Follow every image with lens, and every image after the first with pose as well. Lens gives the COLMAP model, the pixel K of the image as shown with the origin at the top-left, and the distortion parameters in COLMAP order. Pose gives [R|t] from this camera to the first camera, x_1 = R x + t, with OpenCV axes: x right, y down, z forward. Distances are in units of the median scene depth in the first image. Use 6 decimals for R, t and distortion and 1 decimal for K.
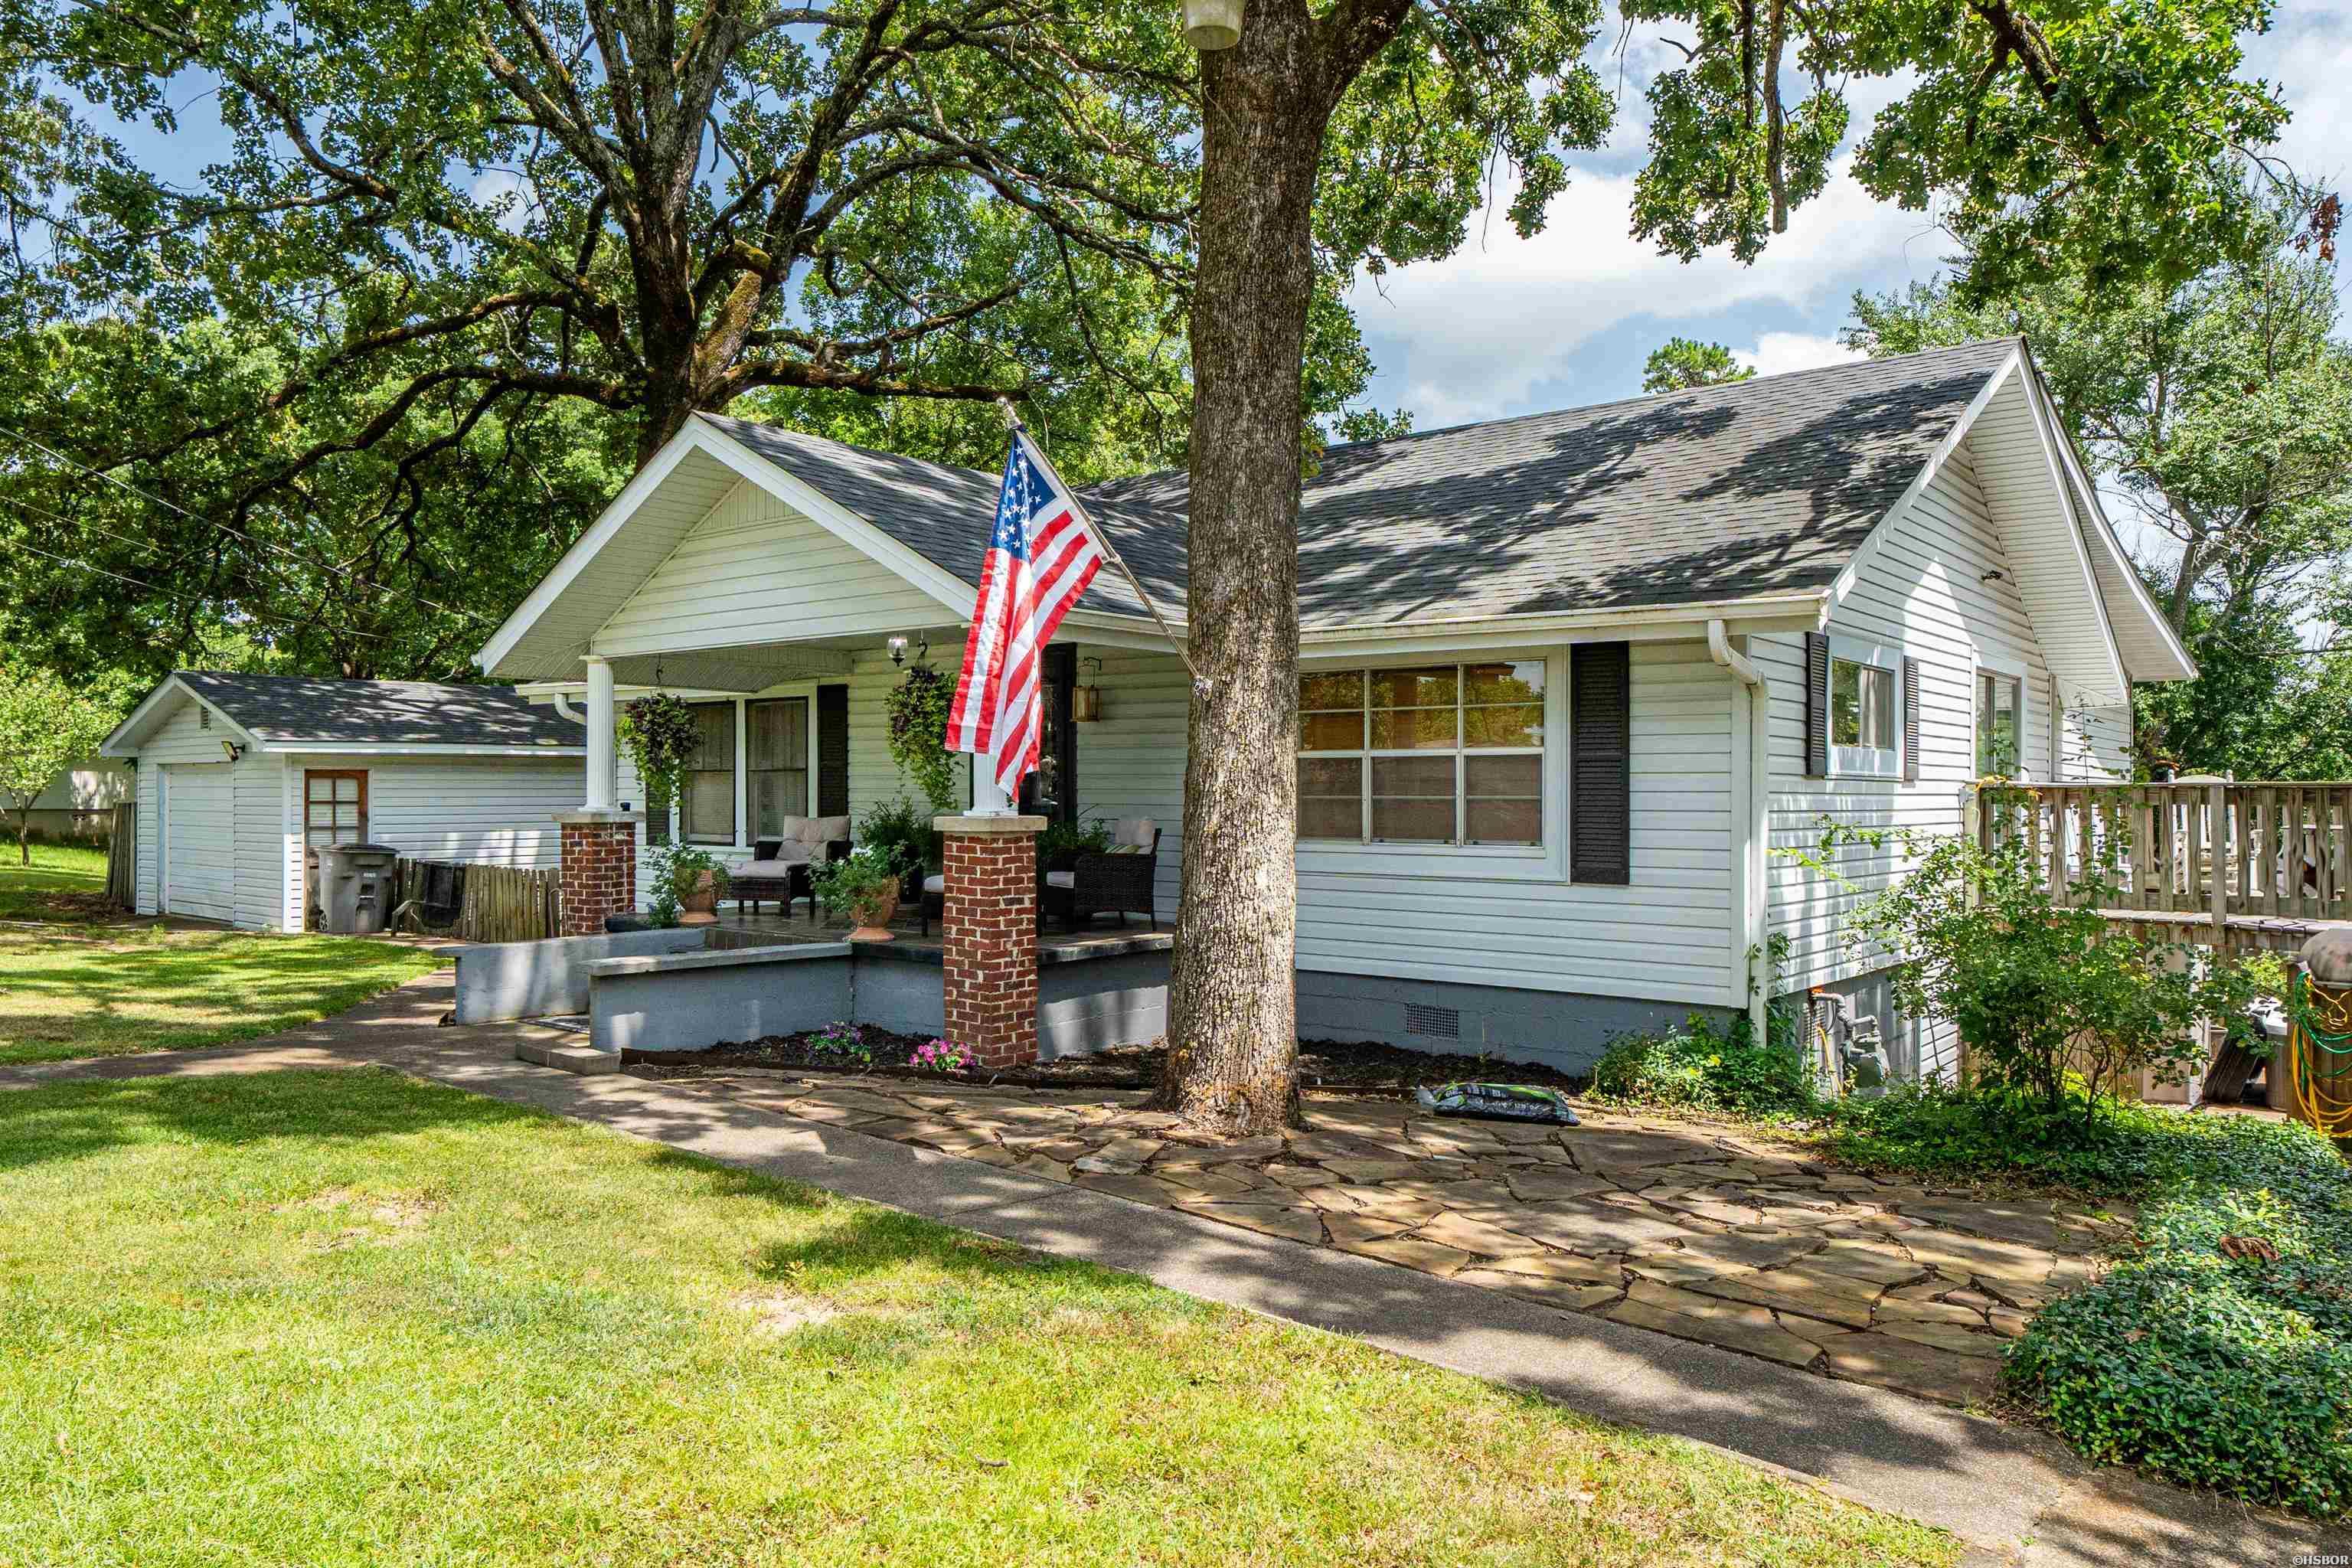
lens RADIAL K [[1653.5, 0, 1133.3], [0, 1653.5, 792.6], [0, 0, 1]] dist [0.003500, 0.001156]
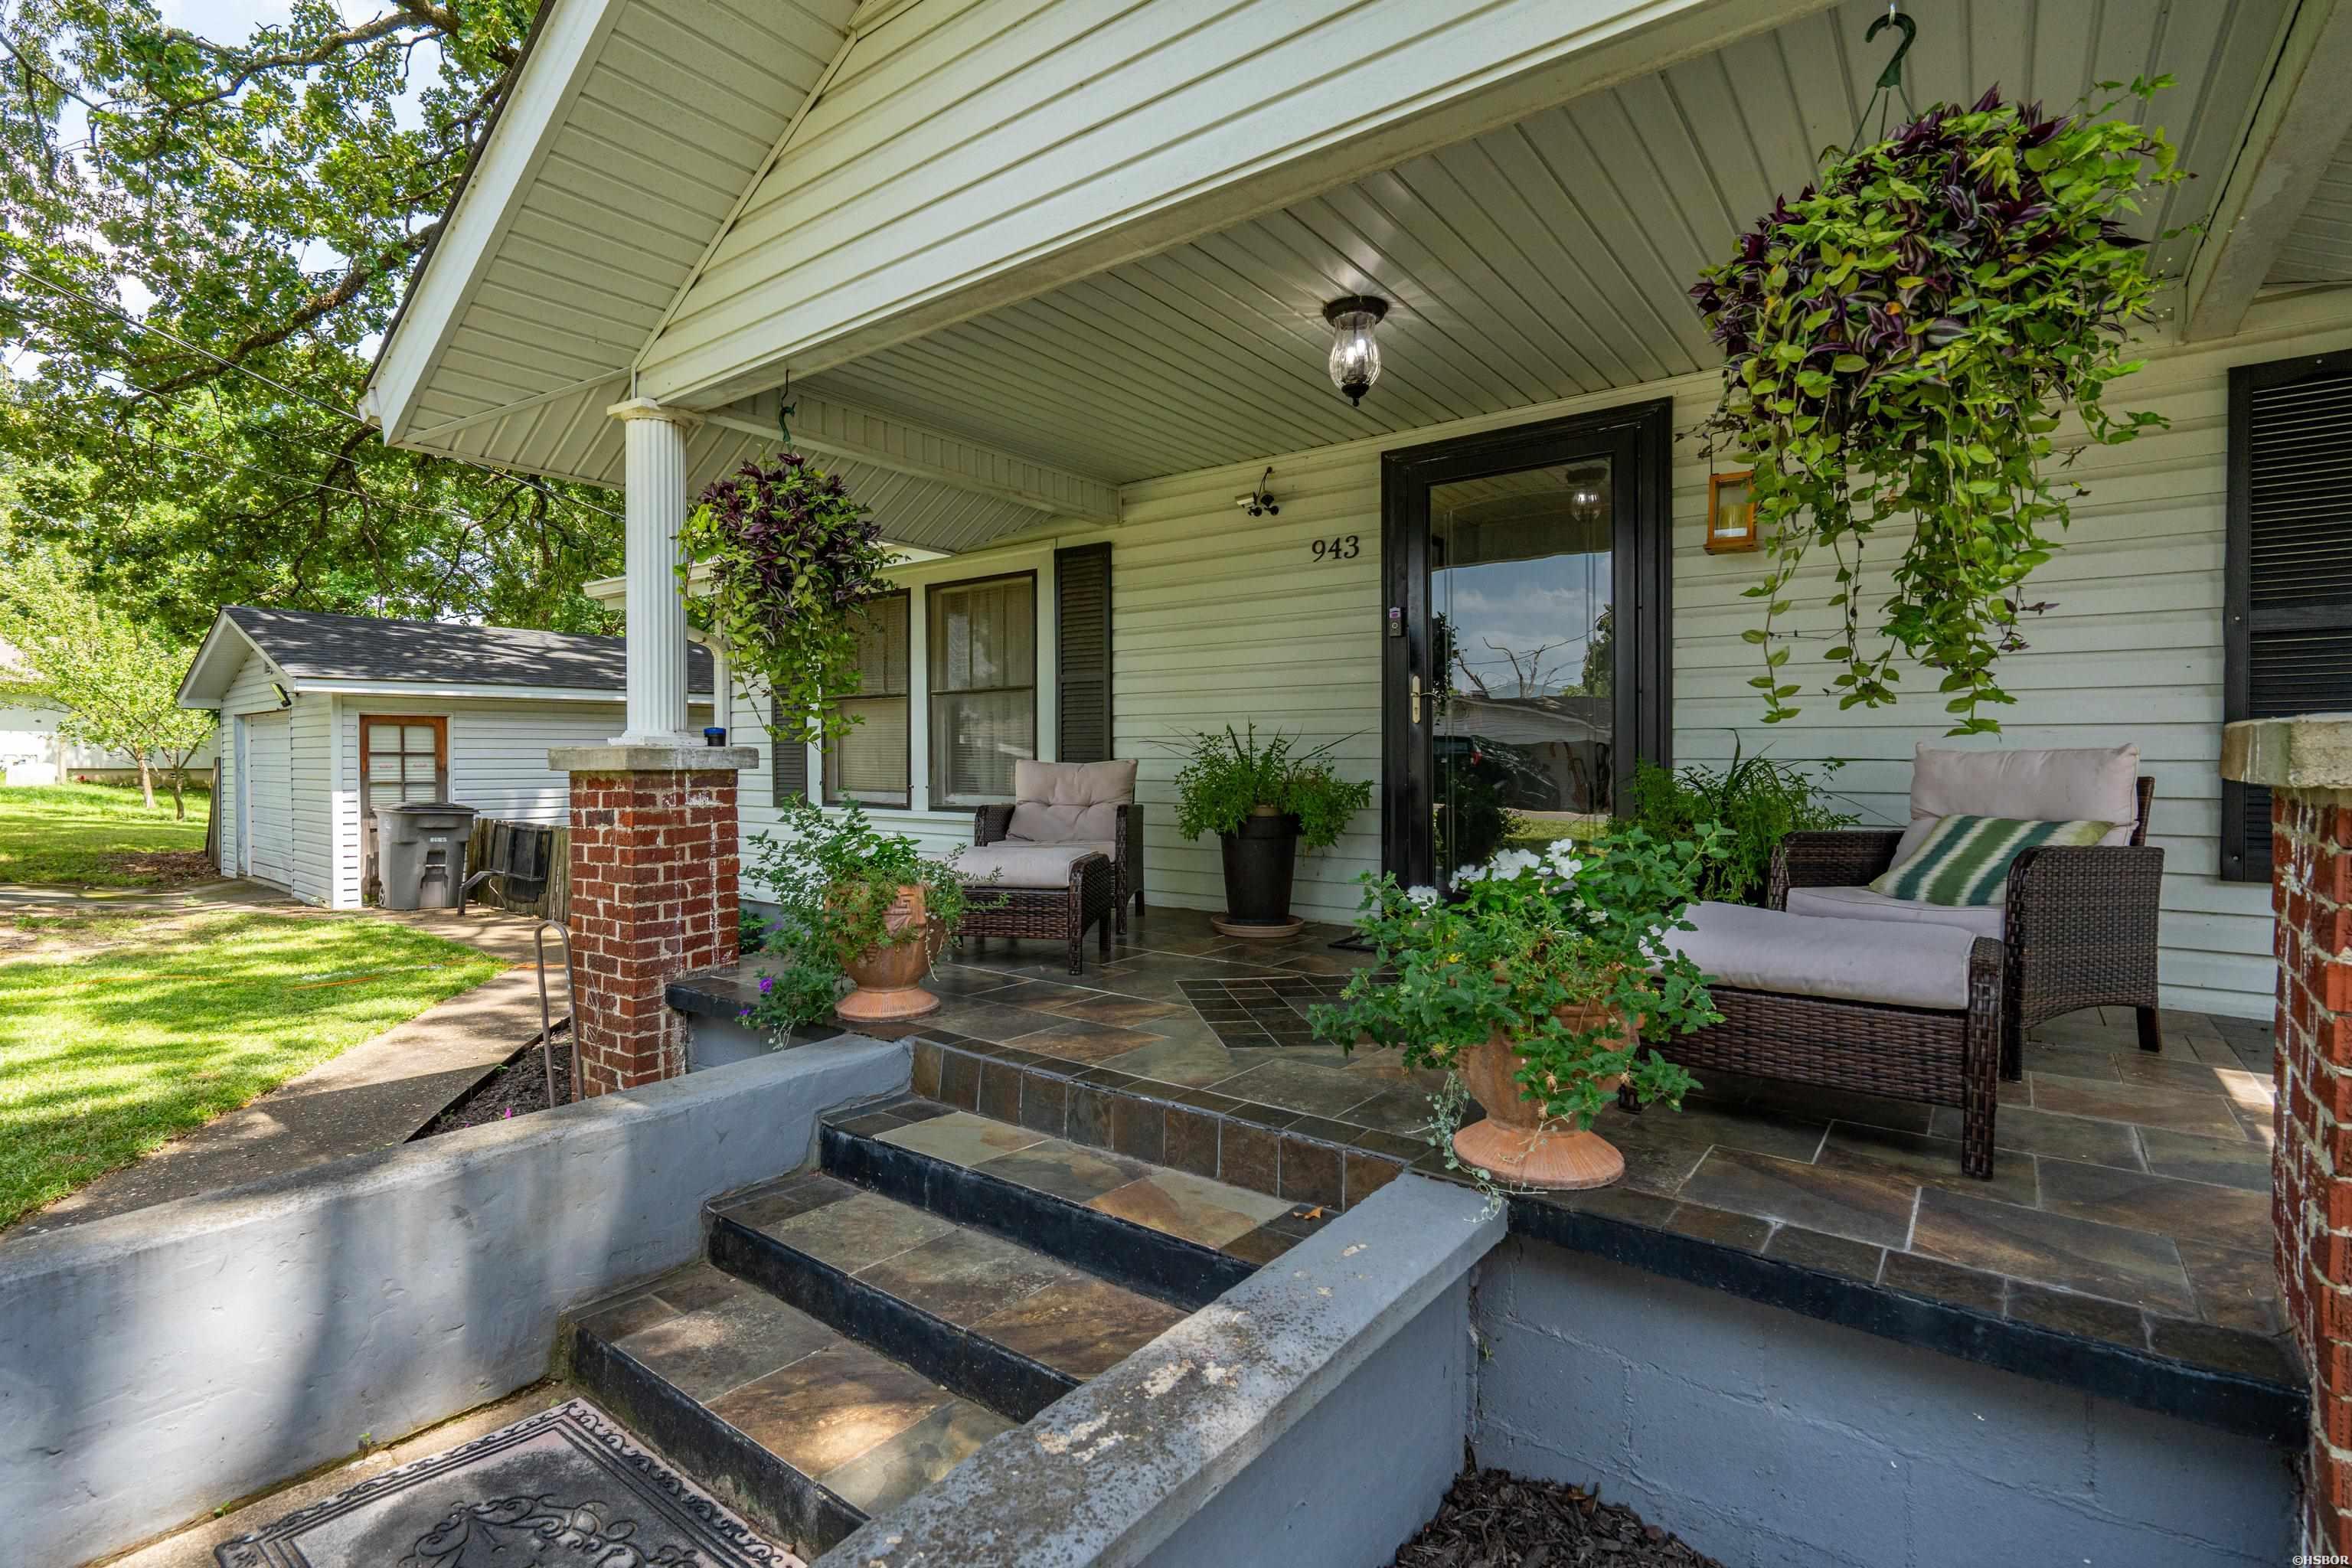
lens RADIAL K [[1085.7, 0, 1171.8], [0, 1085.7, 771.5], [0, 0, 1]] dist [0.014637, -0.000149]
pose [[0.998430, -0.002181, 0.055967, -0.183669], [0.001542, 0.999933, 0.011462, 0.014189], [-0.055989, -0.011357, 0.998367, 0.644033]]
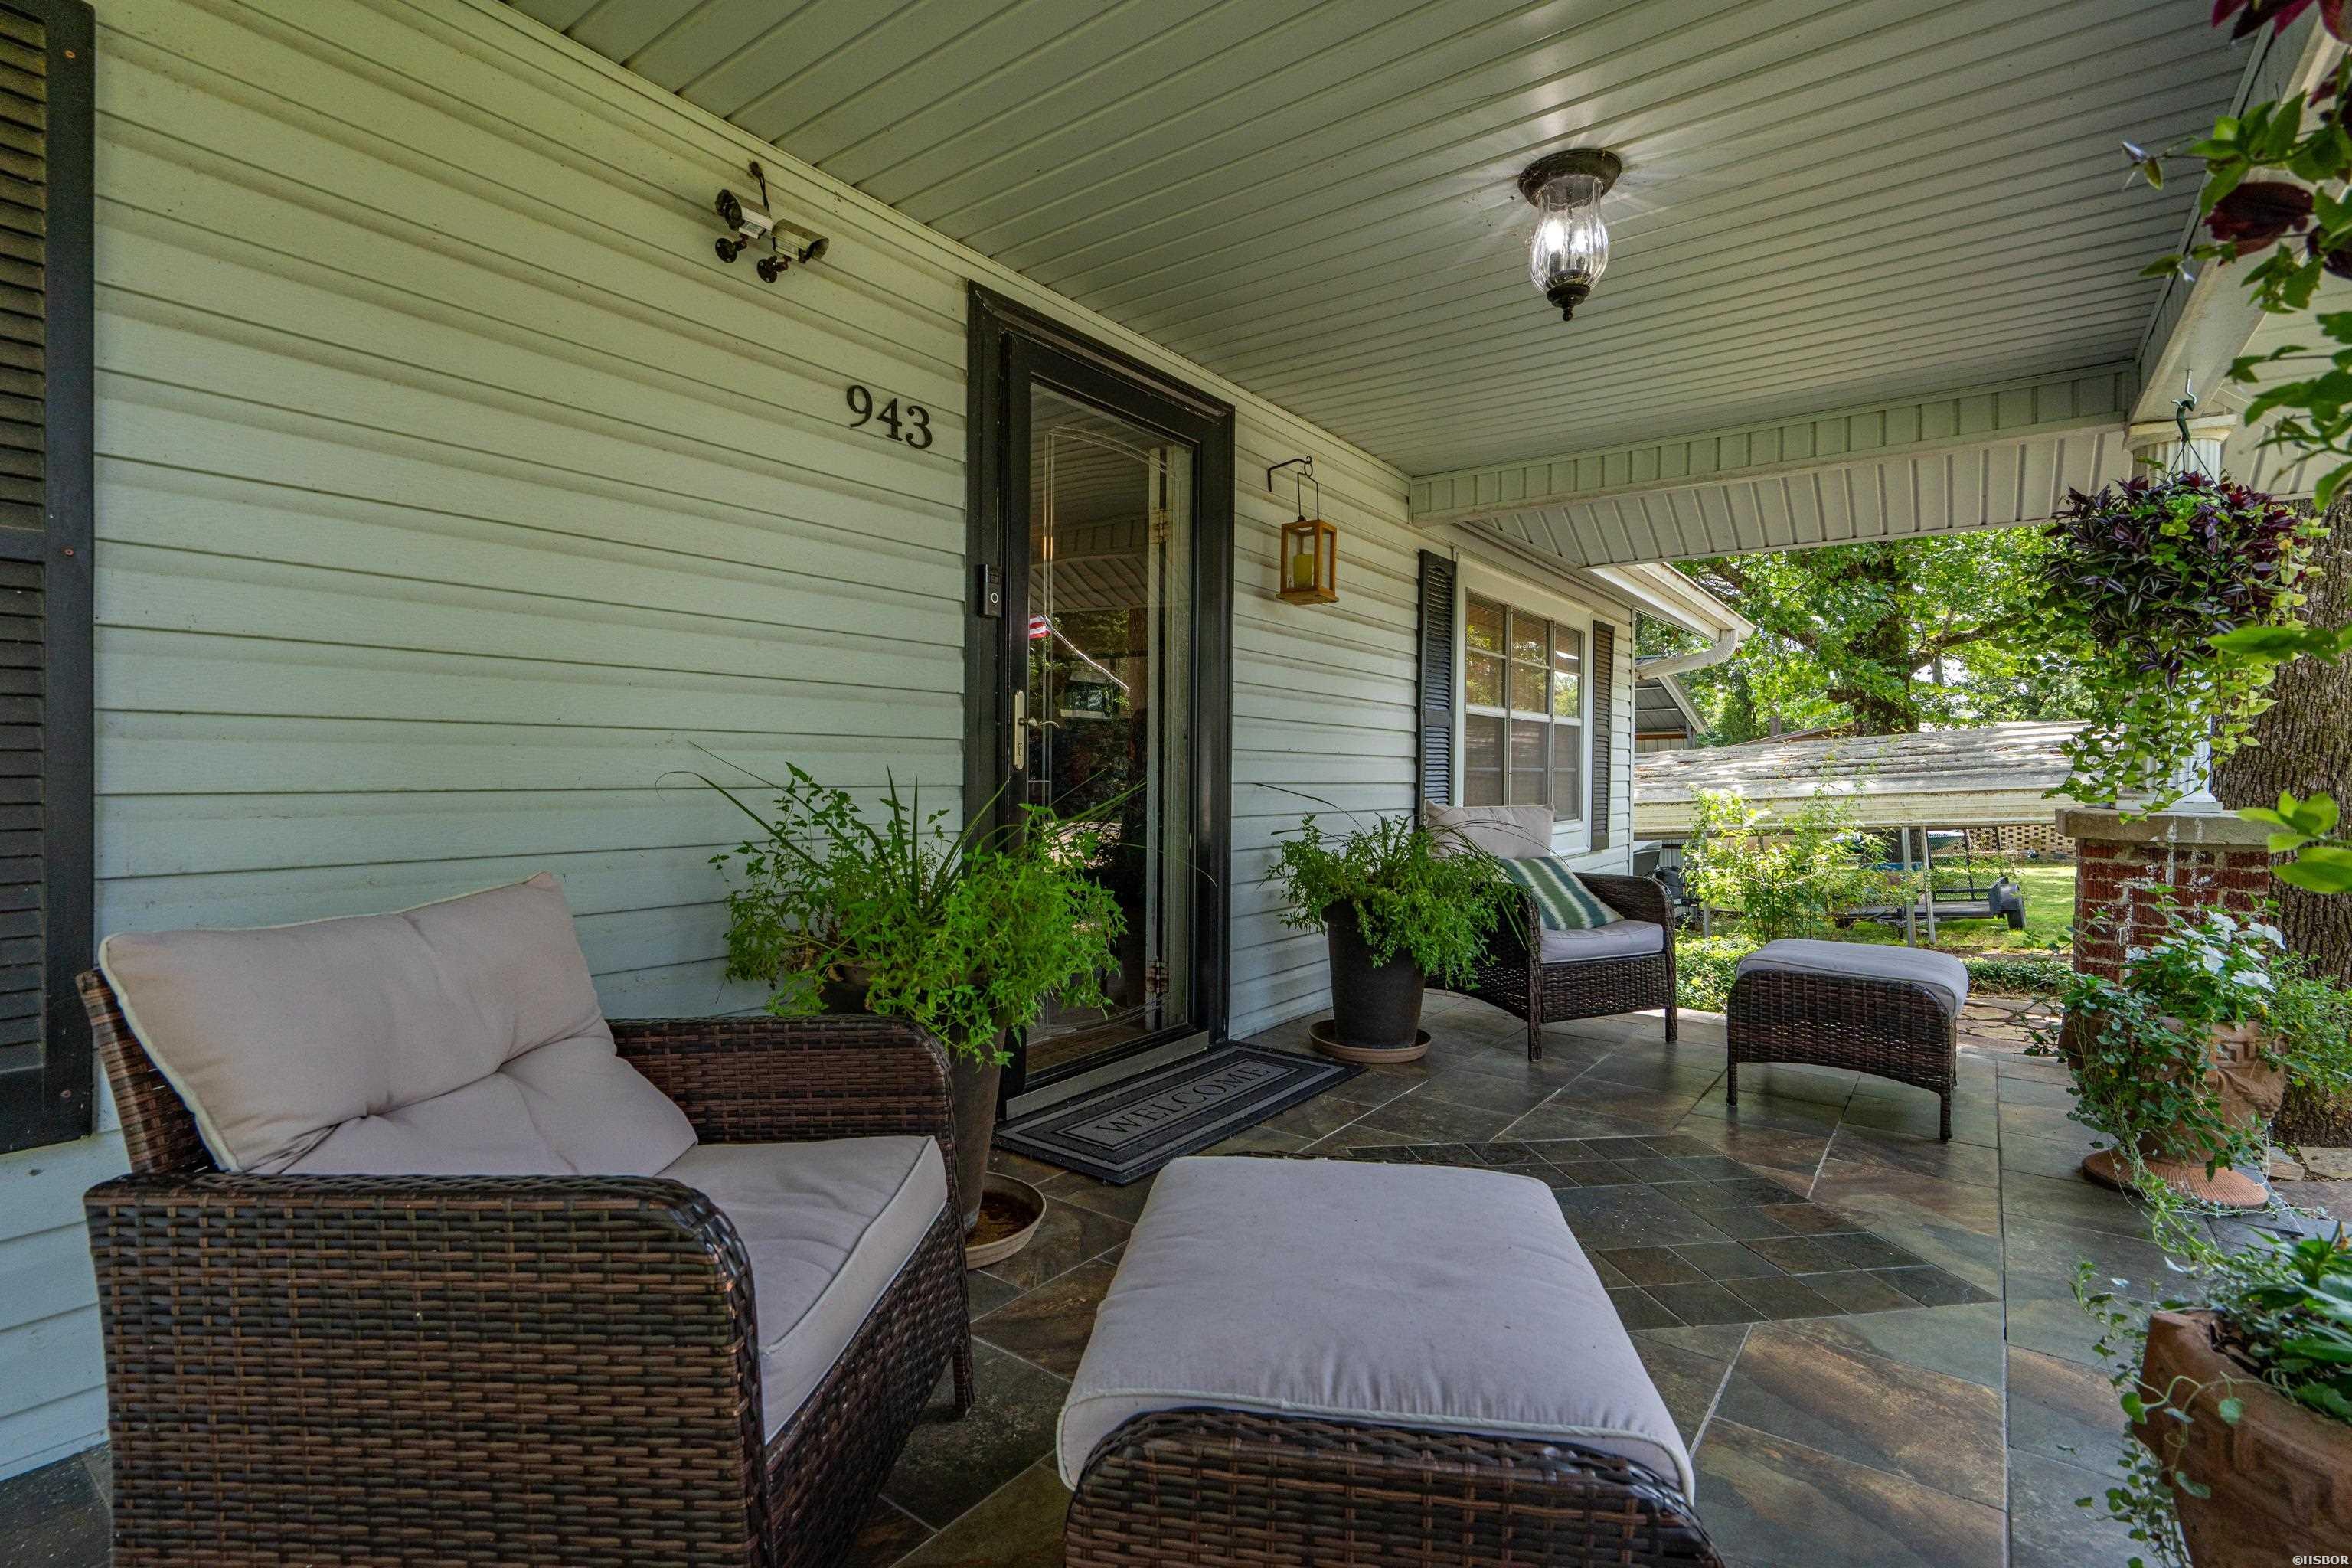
lens RADIAL K [[1085.7, 0, 1171.8], [0, 1085.7, 771.5], [0, 0, 1]] dist [0.014637, -0.000149]
pose [[-0.048868, -0.006570, 0.998784, -0.293002], [-0.008533, 0.999945, 0.006160, 0.001854], [-0.998769, -0.008222, -0.048921, 0.963745]]
